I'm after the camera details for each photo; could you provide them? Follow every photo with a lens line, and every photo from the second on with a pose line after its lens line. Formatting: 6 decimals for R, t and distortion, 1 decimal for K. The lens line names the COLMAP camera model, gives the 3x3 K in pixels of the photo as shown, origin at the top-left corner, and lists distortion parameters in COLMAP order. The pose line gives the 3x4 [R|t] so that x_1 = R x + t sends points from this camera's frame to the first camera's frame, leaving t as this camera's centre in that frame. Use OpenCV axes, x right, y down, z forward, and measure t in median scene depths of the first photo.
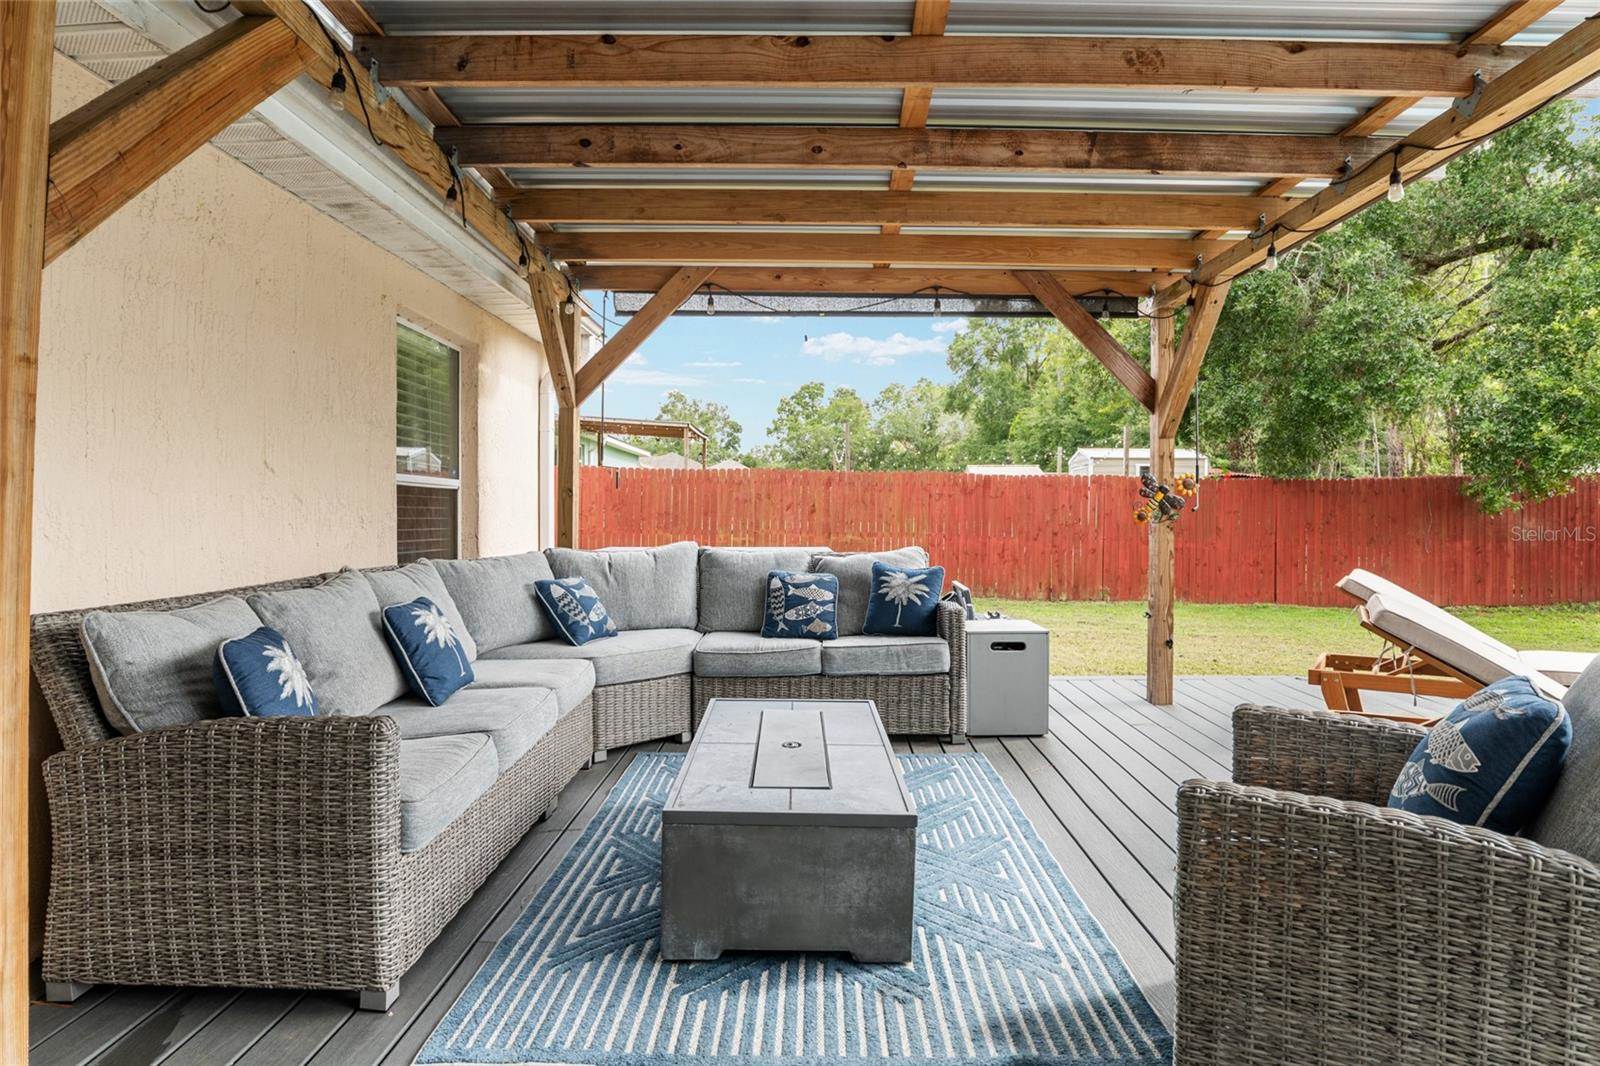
lens RADIAL K [[878.9, 0, 792.4], [0, 878.9, 522.6], [0, 0, 1]] dist [-0.007372, -0.000119]
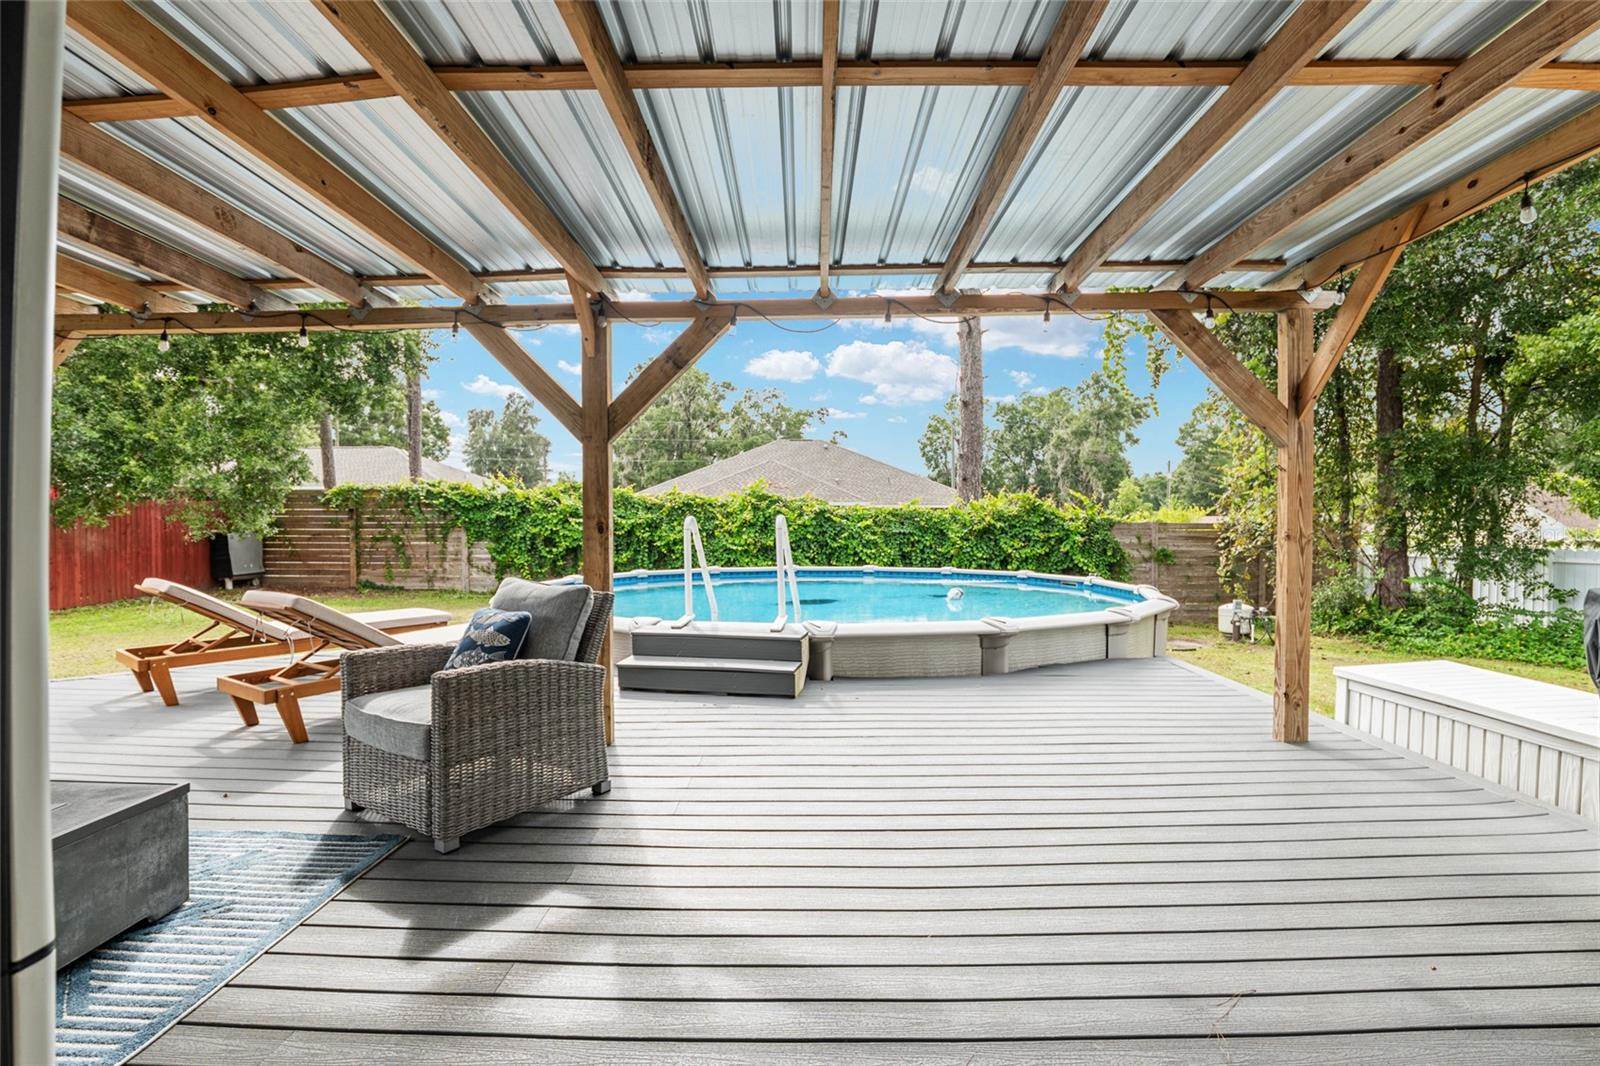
lens RADIAL K [[738.0, 0, 797.3], [0, 738.0, 525.9], [0, 0, 1]] dist [-0.009947, -0.000374]
pose [[-0.003860, -0.001471, 0.999991, -0.439244], [0.010344, 0.999945, 0.001511, -0.016170], [-0.999939, 0.010350, -0.003845, 0.054558]]
